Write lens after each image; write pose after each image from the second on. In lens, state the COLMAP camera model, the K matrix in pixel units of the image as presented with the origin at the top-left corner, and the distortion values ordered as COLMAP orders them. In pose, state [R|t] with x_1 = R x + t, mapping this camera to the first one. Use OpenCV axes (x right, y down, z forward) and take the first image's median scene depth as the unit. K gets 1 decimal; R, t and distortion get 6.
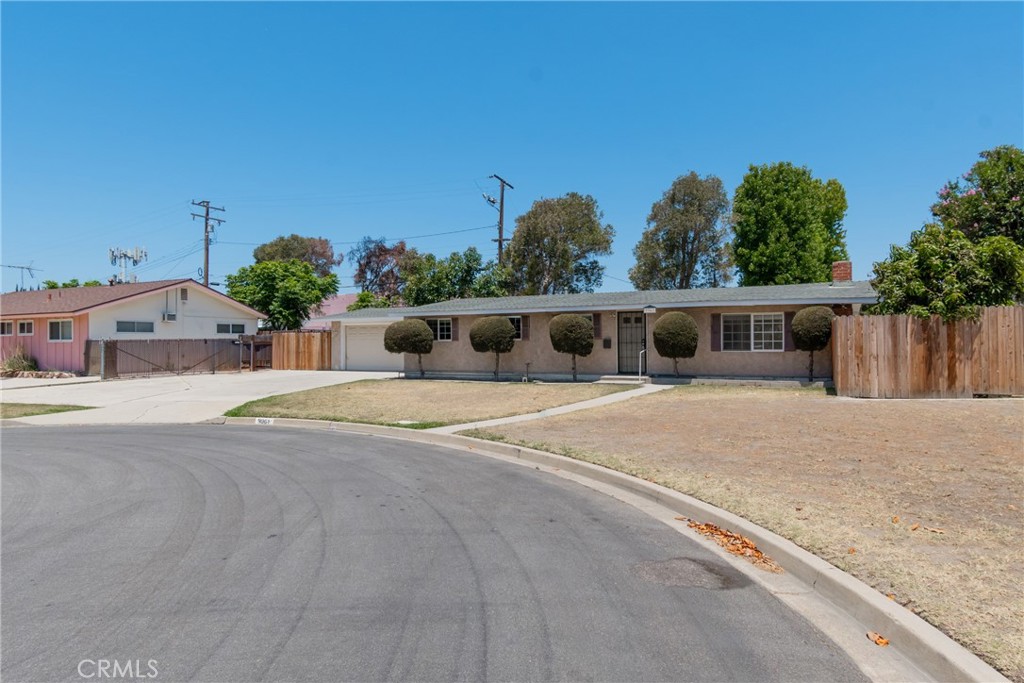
lens RADIAL K [[654.1, 0, 506.6], [0, 654.1, 344.9], [0, 0, 1]] dist [-0.000722, -0.000001]
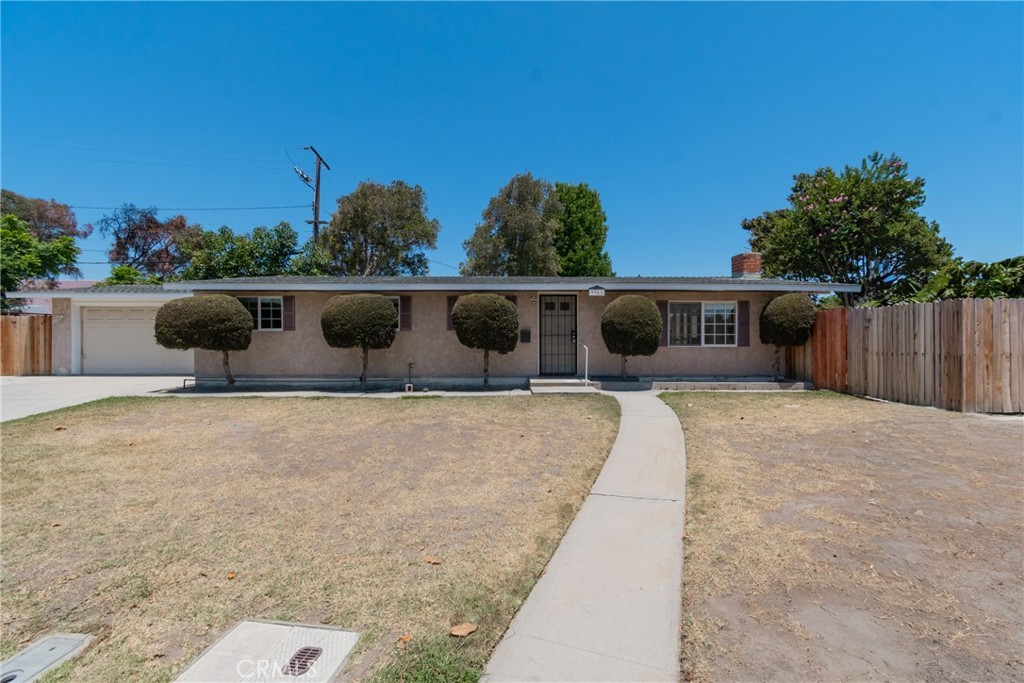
lens RADIAL K [[455.6, 0, 515.6], [0, 455.6, 337.8], [0, 0, 1]] dist [0.000121, -0.001432]
pose [[0.883935, 0.006218, 0.467568, -0.088240], [-0.005219, 0.999980, -0.003433, 0.001440], [-0.467580, 0.000594, 0.883950, 0.465592]]
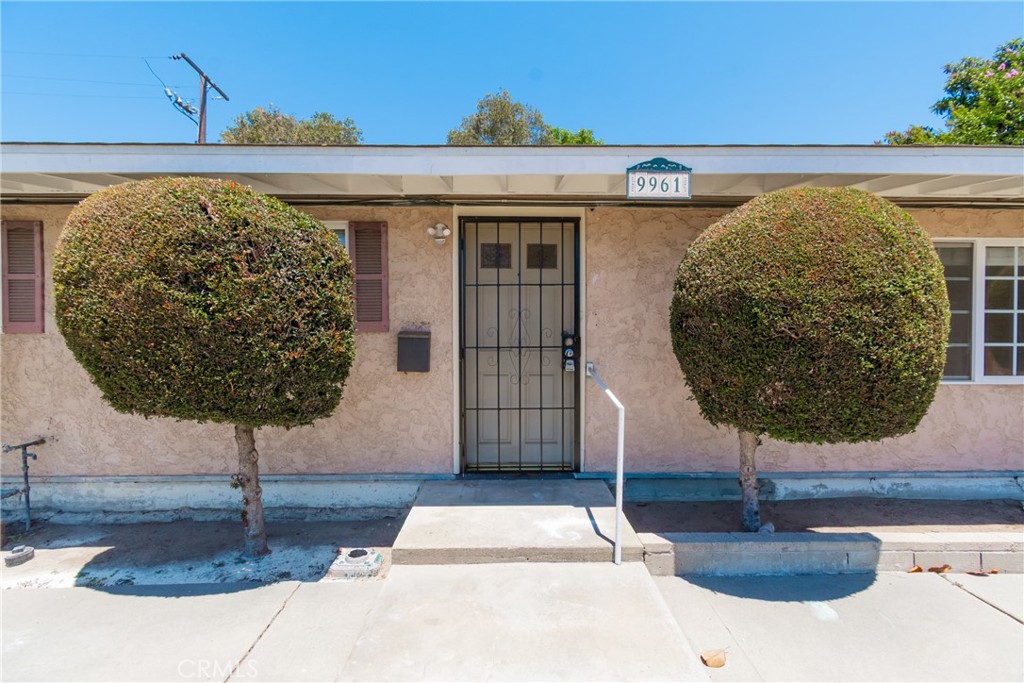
lens RADIAL K [[436.4, 0, 512.8], [0, 436.4, 340.0], [0, 0, 1]] dist [0.000836, -0.000226]
pose [[0.889291, -0.001501, 0.457339, 0.098123], [-0.005045, 0.999902, 0.013091, -0.007088], [-0.457314, -0.013949, 0.889196, 0.728091]]
